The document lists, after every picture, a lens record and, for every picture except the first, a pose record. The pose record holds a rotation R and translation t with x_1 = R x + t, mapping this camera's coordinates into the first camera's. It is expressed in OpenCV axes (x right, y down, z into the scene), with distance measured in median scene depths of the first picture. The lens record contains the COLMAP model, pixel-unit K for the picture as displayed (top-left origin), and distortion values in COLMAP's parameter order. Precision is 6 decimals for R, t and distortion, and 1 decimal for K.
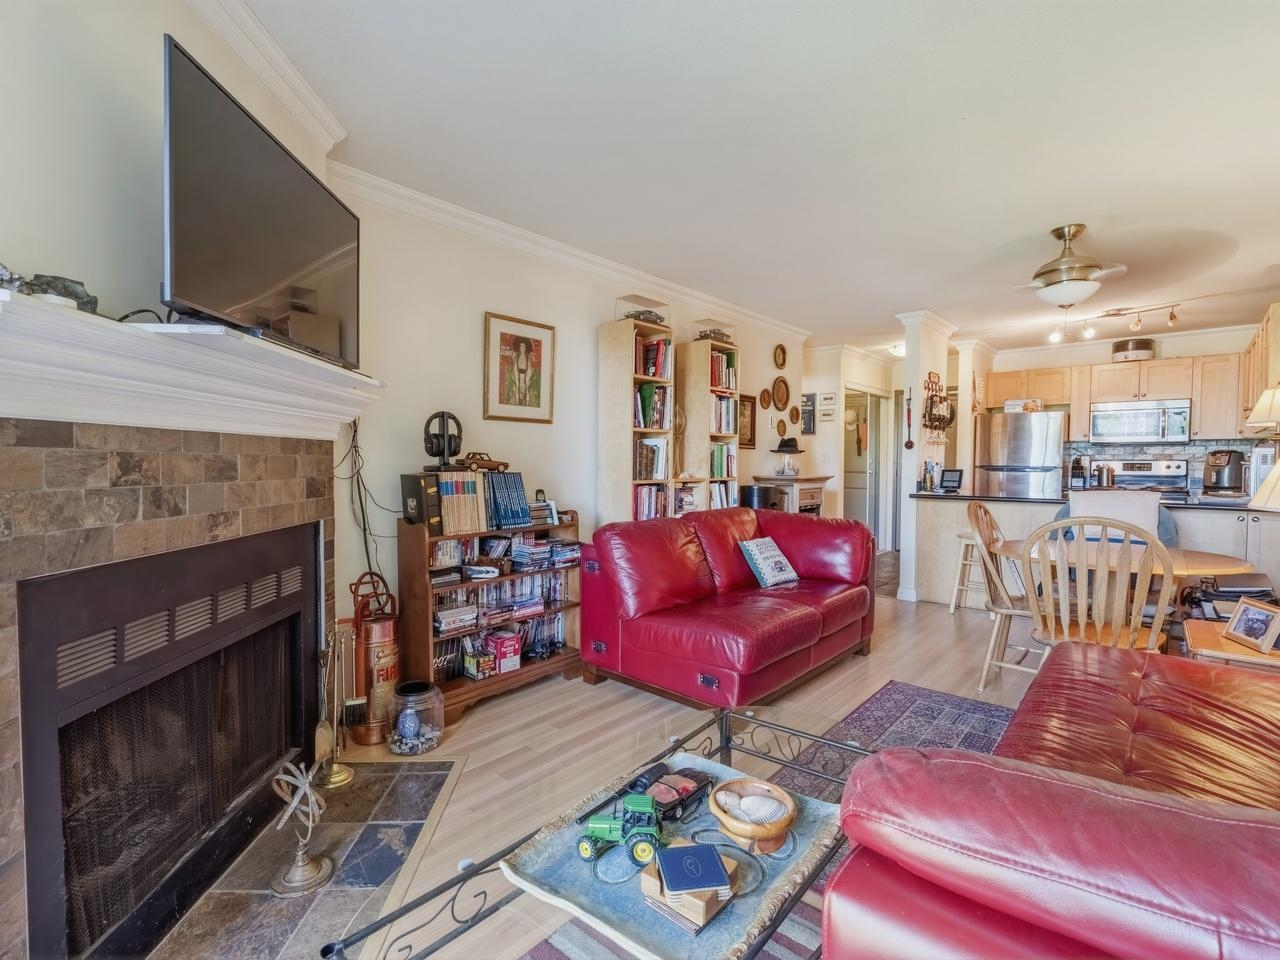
lens RADIAL K [[609.6, 0, 639.7], [0, 609.6, 481.8], [0, 0, 1]] dist [-0.002173, 0.000162]
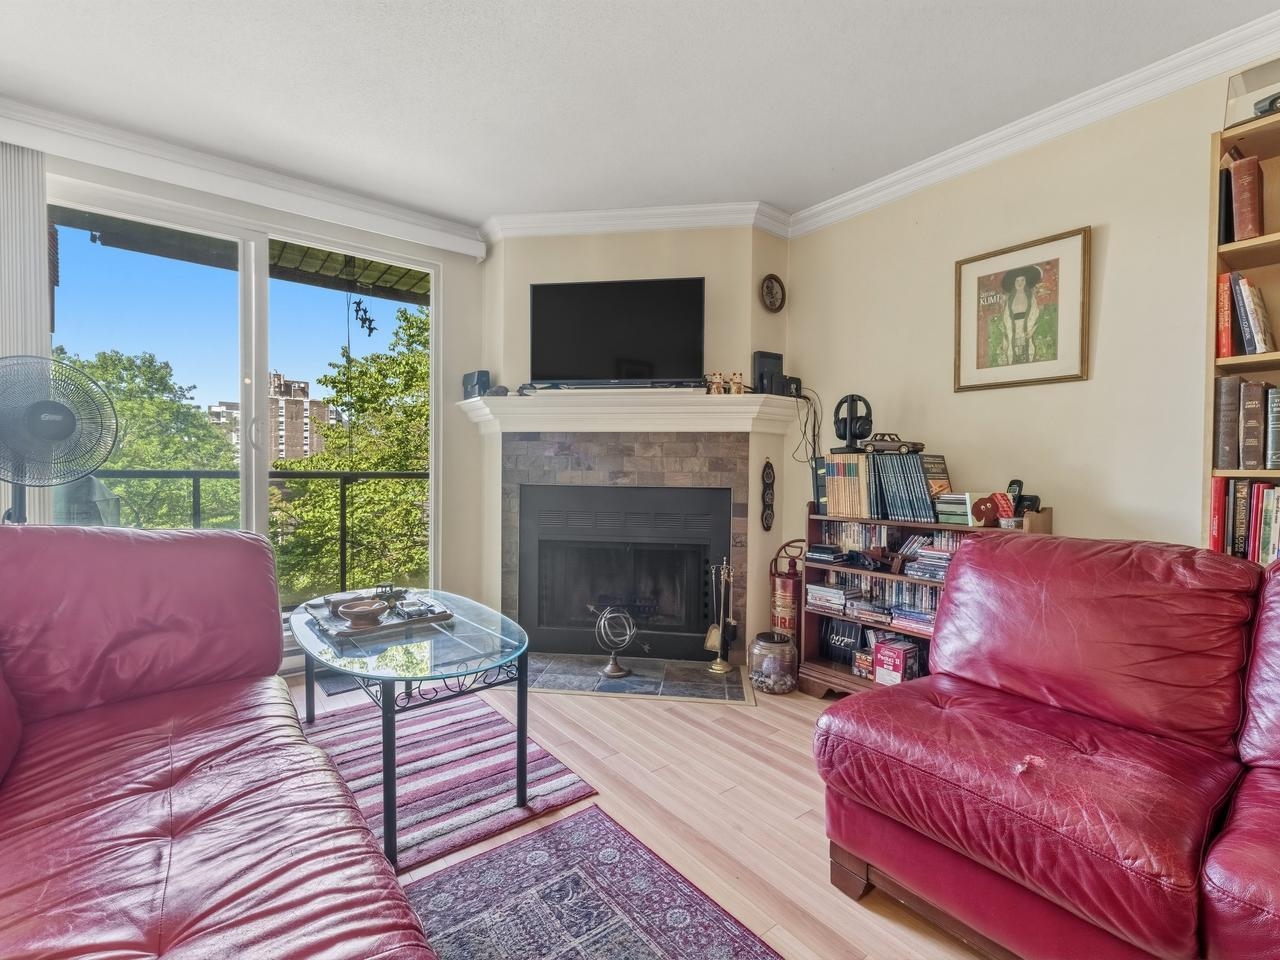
lens RADIAL K [[575.7, 0, 634.2], [0, 575.7, 479.9], [0, 0, 1]] dist [0.003042, -0.001303]
pose [[-0.210894, 0.009387, -0.977464, 0.665354], [-0.044477, 0.998826, 0.019188, 0.022488], [0.976496, 0.047521, -0.210229, 0.827595]]
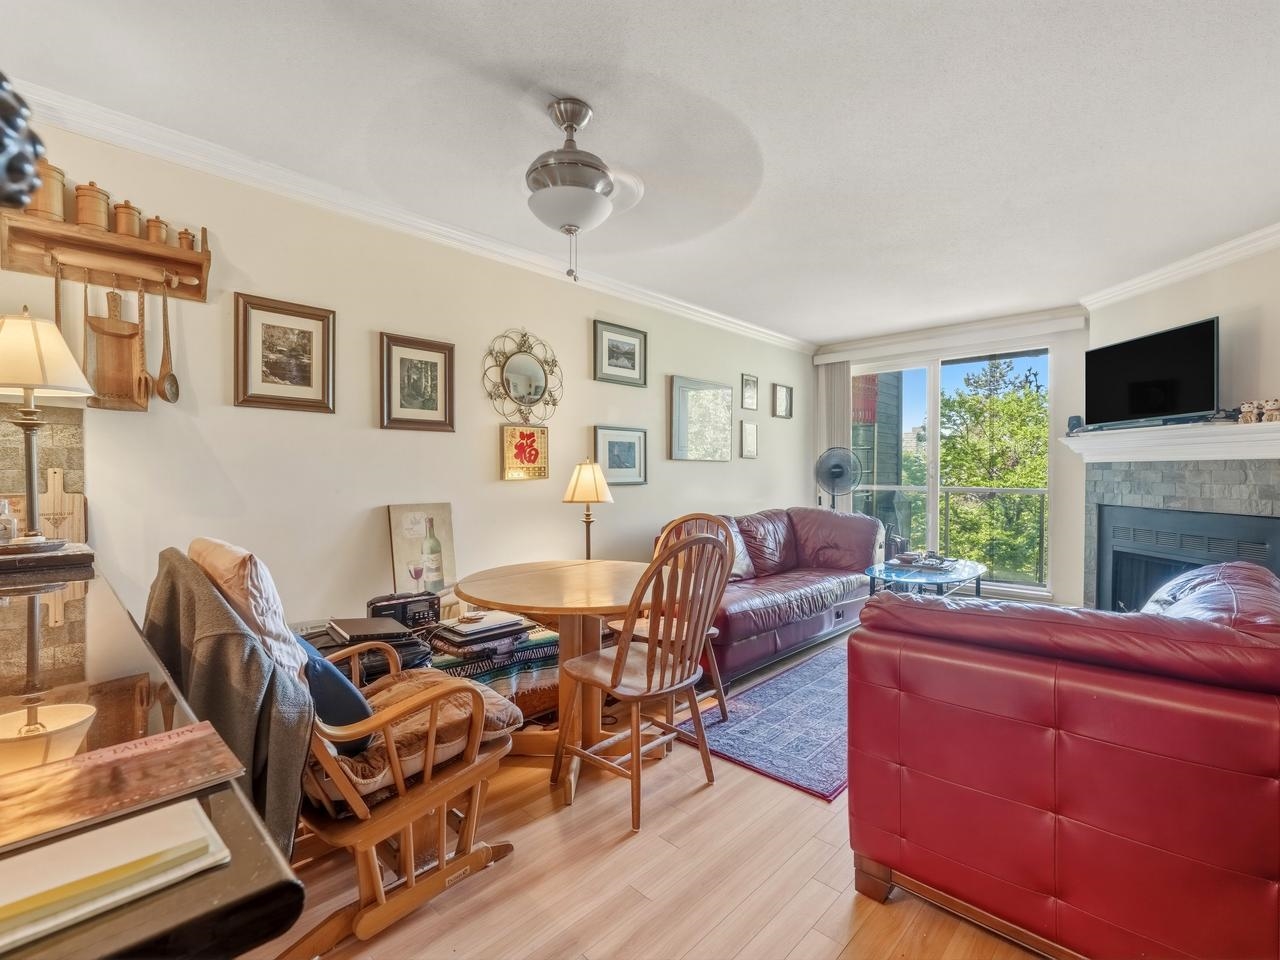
lens RADIAL K [[575.7, 0, 642.3], [0, 575.7, 485.2], [0, 0, 1]] dist [0.003042, -0.001303]
pose [[-0.998452, -0.011706, 0.054371, 0.656400], [-0.008558, 0.998293, 0.057766, -0.055519], [-0.054954, 0.057212, -0.996848, 1.843418]]
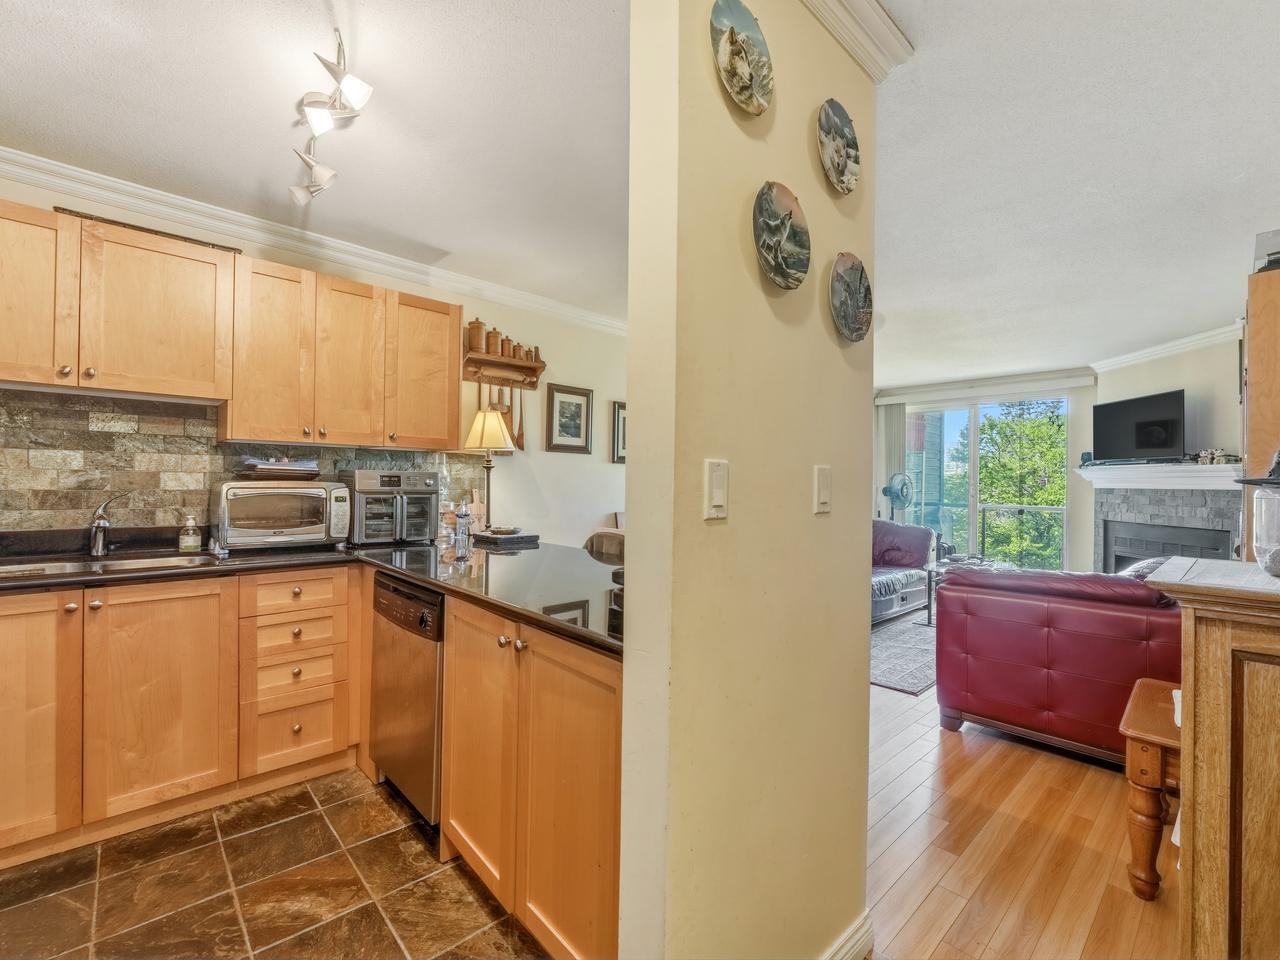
lens RADIAL K [[575.7, 0, 636.2], [0, 575.7, 485.7], [0, 0, 1]] dist [0.003042, -0.001303]
pose [[-0.994471, -0.024019, 0.102224, 0.925644], [-0.019790, 0.998914, 0.042188, -0.095442], [-0.103126, 0.039931, -0.993866, 2.367776]]
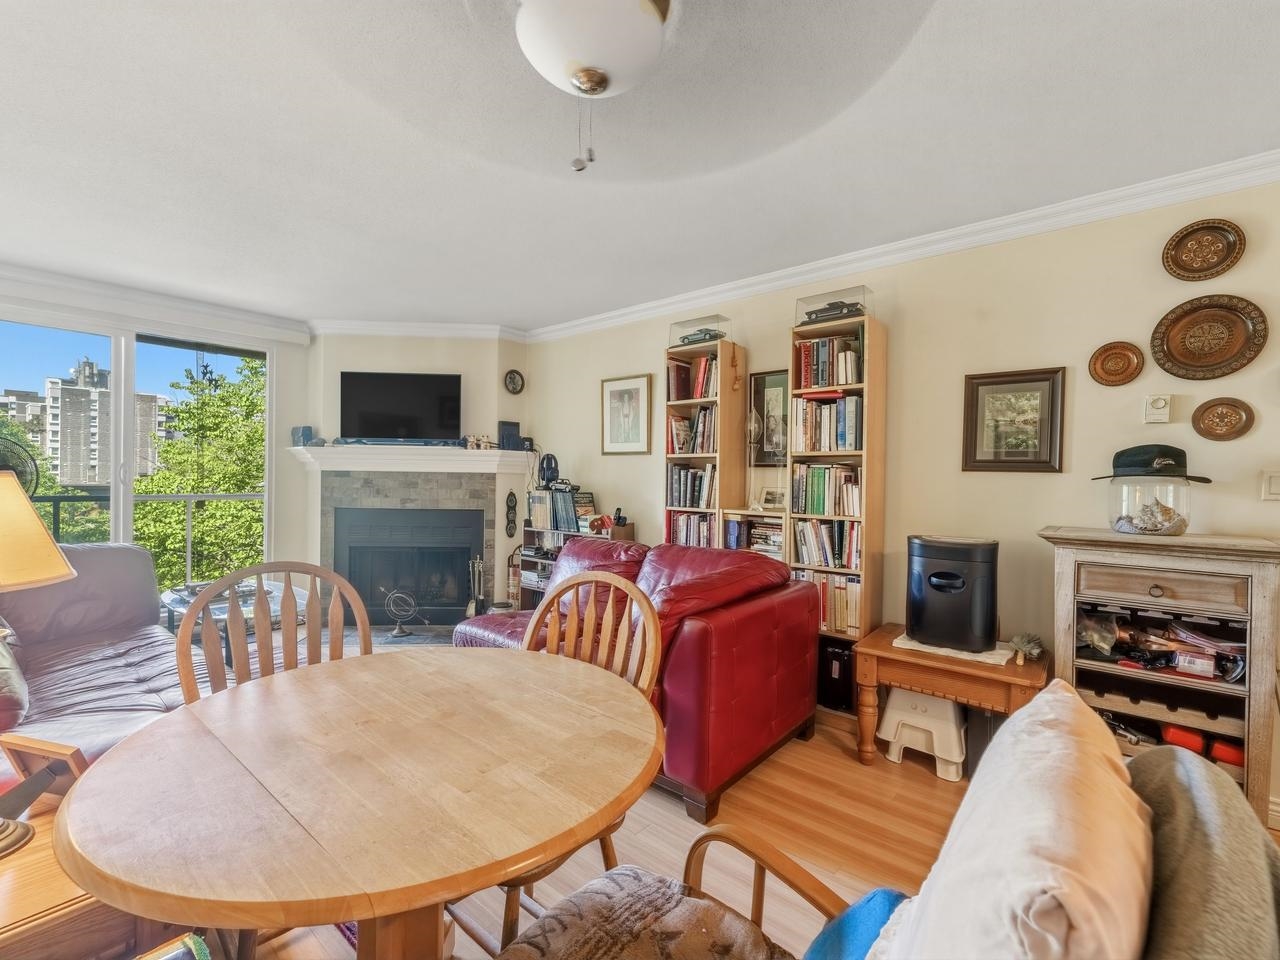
lens RADIAL K [[575.7, 0, 634.6], [0, 575.7, 480.2], [0, 0, 1]] dist [0.003042, -0.001303]
pose [[-0.005695, 0.001666, -0.999982, 1.198639], [-0.050273, 0.998734, 0.001950, -0.056914], [0.998719, 0.050284, -0.005604, 1.205018]]
